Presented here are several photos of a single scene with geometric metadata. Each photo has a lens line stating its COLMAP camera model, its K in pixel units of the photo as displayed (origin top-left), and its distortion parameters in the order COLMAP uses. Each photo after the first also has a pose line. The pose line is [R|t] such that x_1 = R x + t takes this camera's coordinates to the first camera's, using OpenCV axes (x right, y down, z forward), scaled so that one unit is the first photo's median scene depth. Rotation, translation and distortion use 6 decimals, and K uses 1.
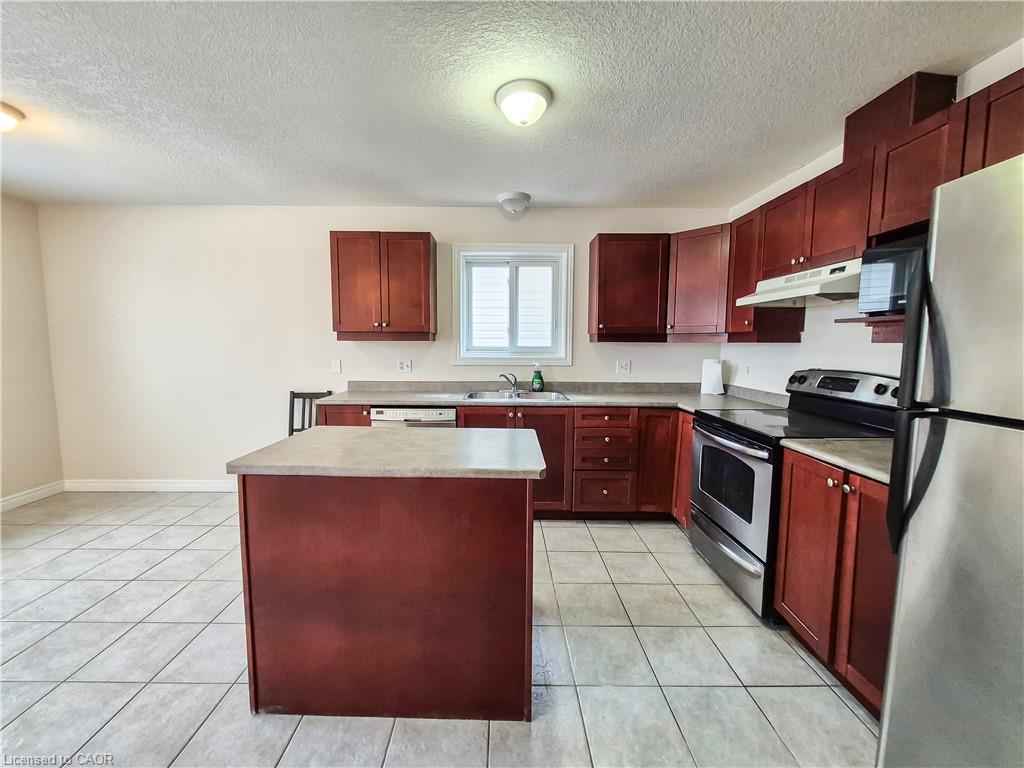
lens RADIAL K [[400.1, 0, 503.4], [0, 400.1, 382.0], [0, 0, 1]] dist [0.002971, -0.001307]
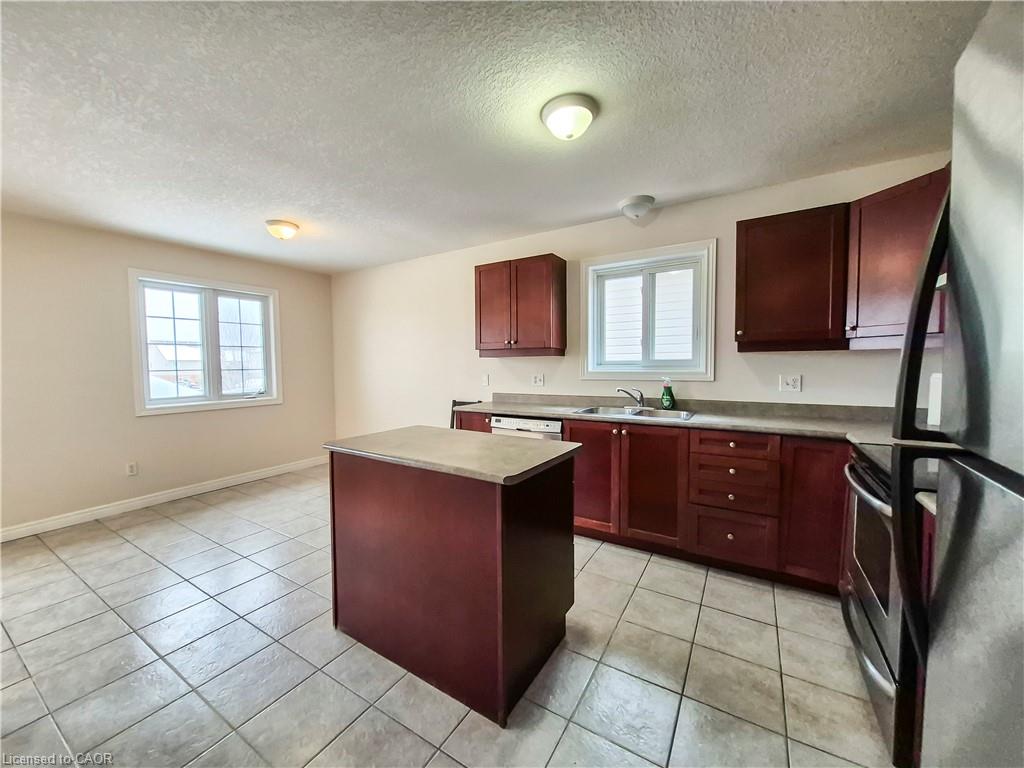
lens RADIAL K [[400.1, 0, 500.9], [0, 400.1, 384.5], [0, 0, 1]] dist [0.002971, -0.001307]
pose [[0.844101, 0.013887, -0.536004, 0.289331], [-0.034588, 0.998993, -0.028587, 0.006821], [0.535067, 0.042670, 0.843732, 0.054202]]
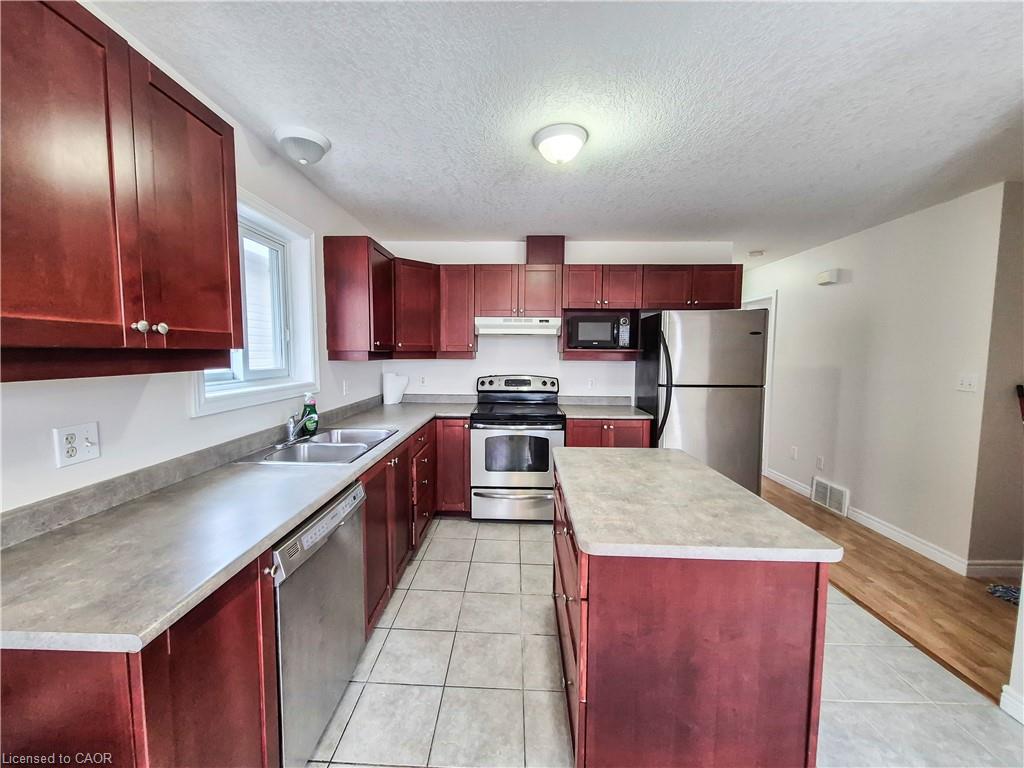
lens RADIAL K [[400.1, 0, 507.0], [0, 400.1, 378.9], [0, 0, 1]] dist [0.002971, -0.001307]
pose [[0.031407, -0.073313, 0.996814, -0.768052], [0.087600, 0.993671, 0.070322, -0.117363], [-0.995661, 0.085112, 0.037630, 0.829830]]
